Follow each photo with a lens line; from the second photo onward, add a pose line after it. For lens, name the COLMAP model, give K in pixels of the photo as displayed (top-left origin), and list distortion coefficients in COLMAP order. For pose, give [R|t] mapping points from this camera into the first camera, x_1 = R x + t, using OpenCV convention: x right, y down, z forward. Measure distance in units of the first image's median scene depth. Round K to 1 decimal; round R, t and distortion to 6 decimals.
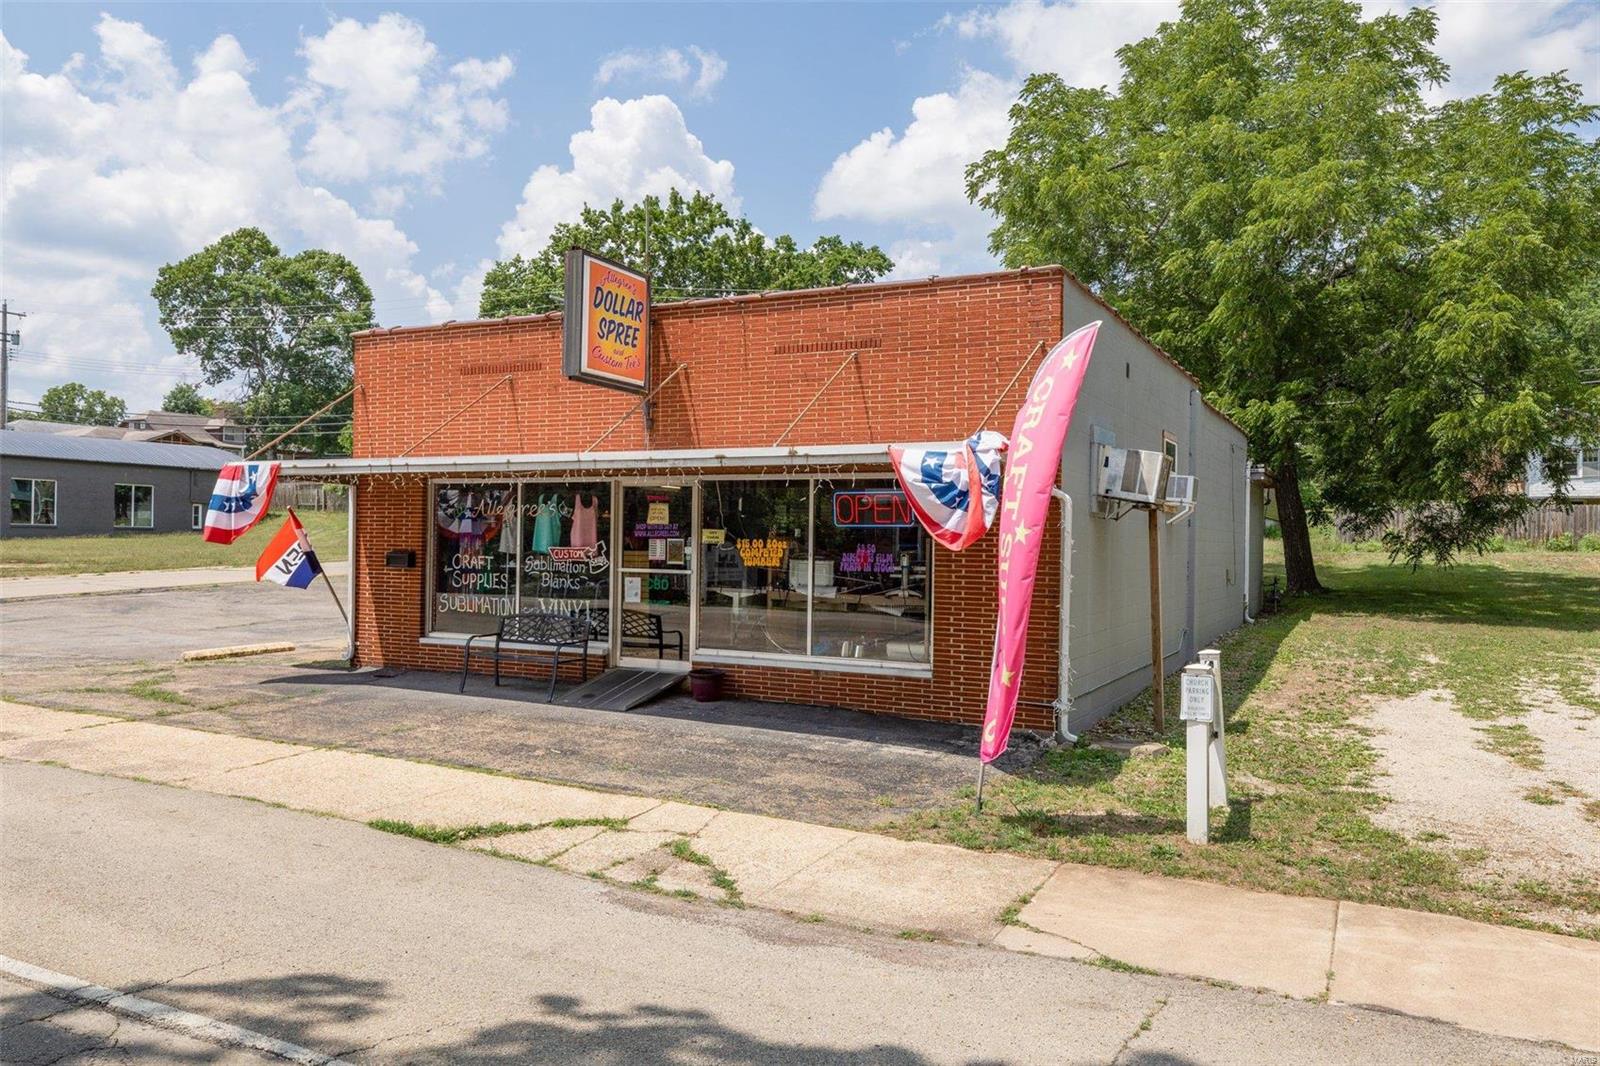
lens RADIAL K [[1165.2, 0, 800.0], [0, 1165.2, 533.0], [0, 0, 1]] dist [0.004219, -0.005163]
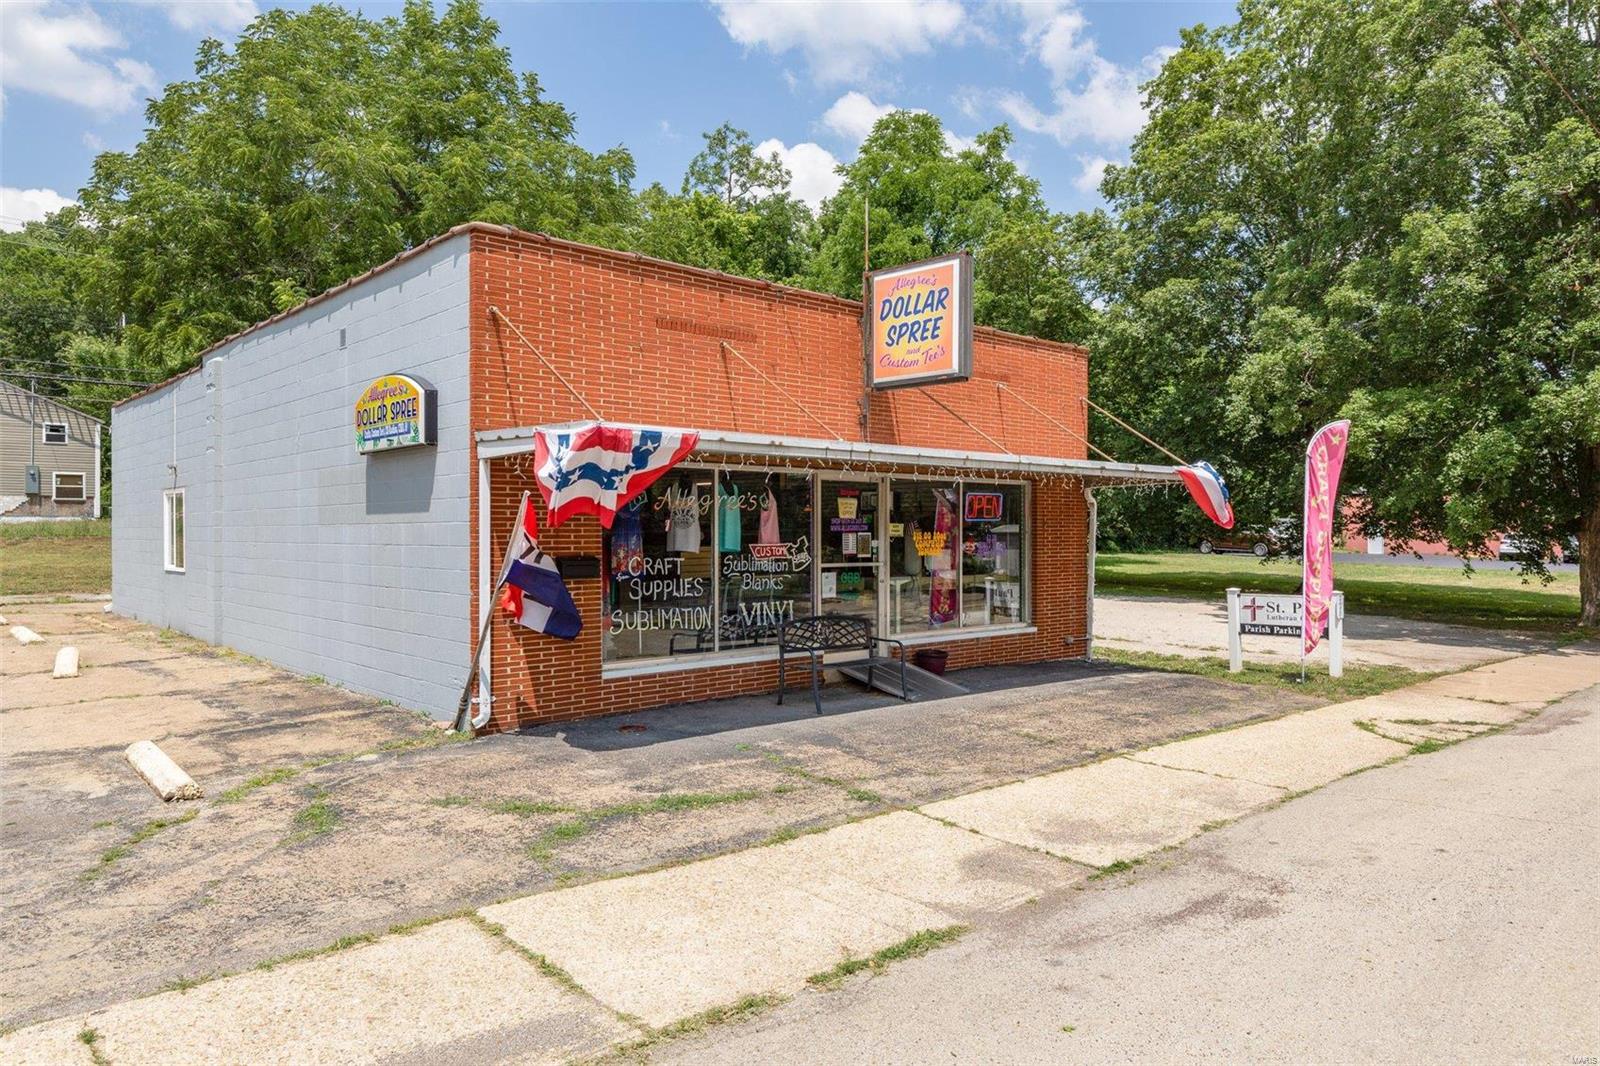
lens RADIAL K [[1074.0, 0, 800.0], [0, 1074.0, 533.0], [0, 0, 1]] dist [-0.005501, 0.000754]
pose [[0.349071, -0.017406, 0.936935, -1.012526], [-0.002609, 0.999806, 0.019546, -0.013162], [-0.937093, -0.009268, 0.348957, 0.714838]]
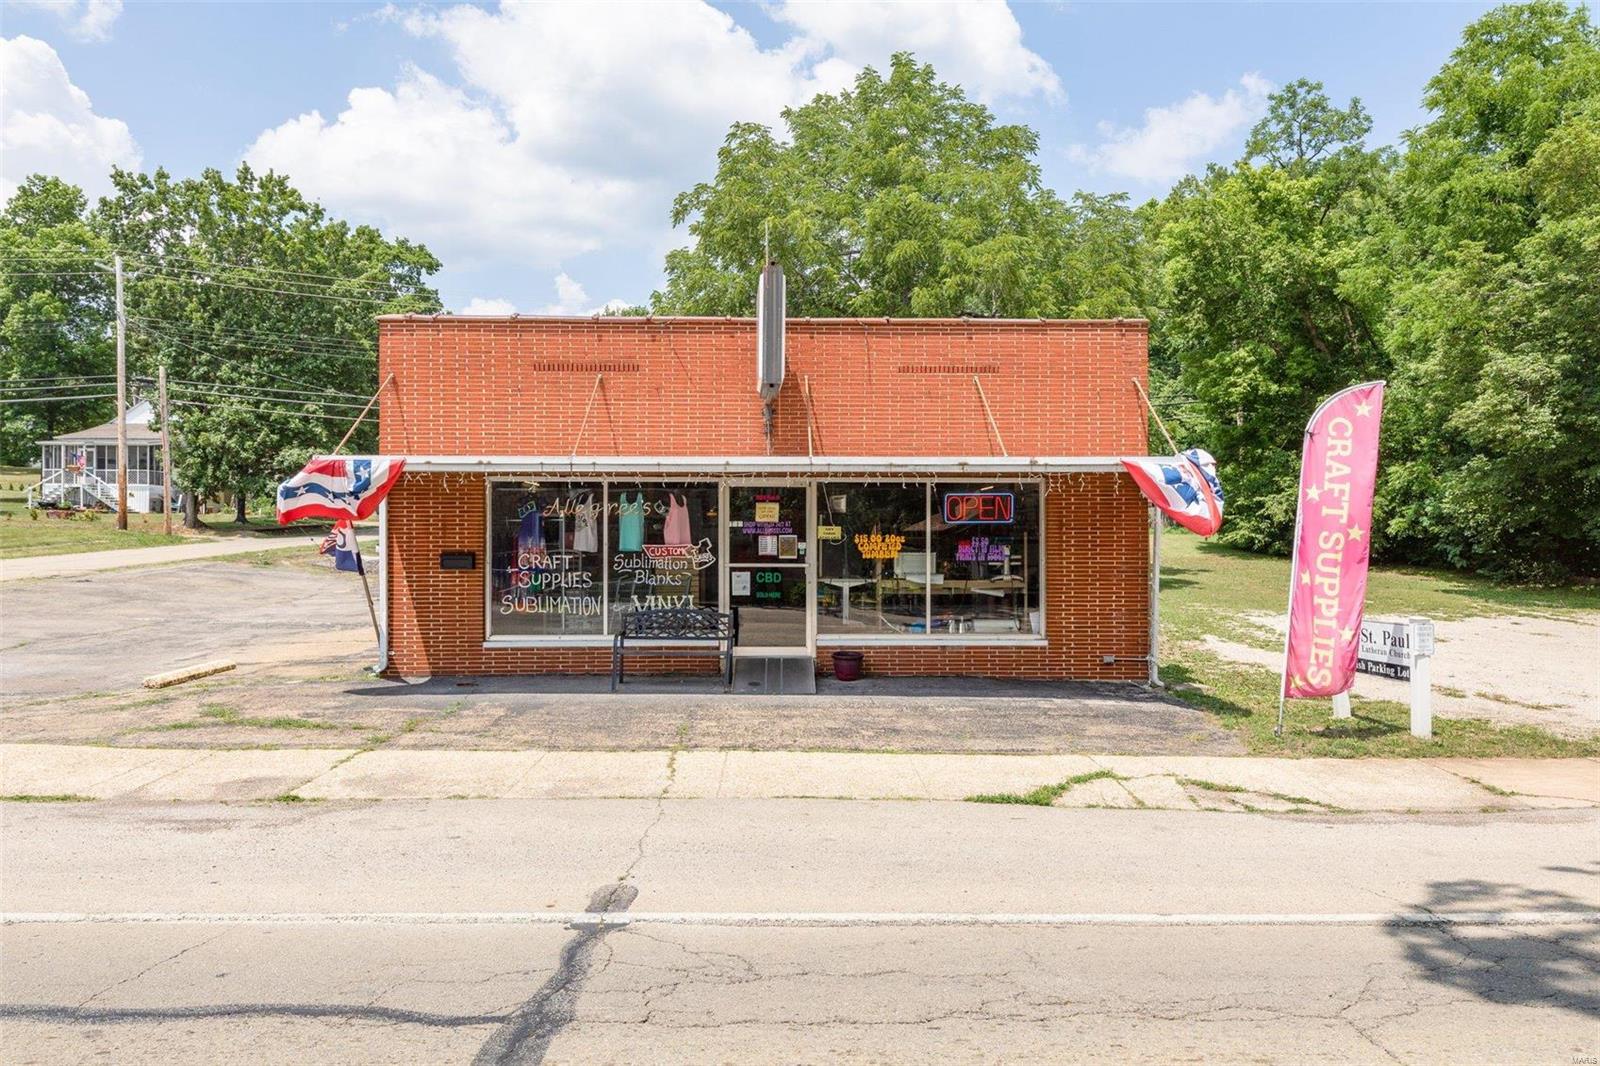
lens RADIAL K [[1074.0, 0, 800.0], [0, 1074.0, 533.0], [0, 0, 1]] dist [-0.005501, 0.000754]
pose [[0.879604, -0.012894, 0.475533, -0.569604], [0.009148, 0.999906, 0.010190, -0.007172], [-0.475619, -0.004613, 0.879639, 0.110789]]
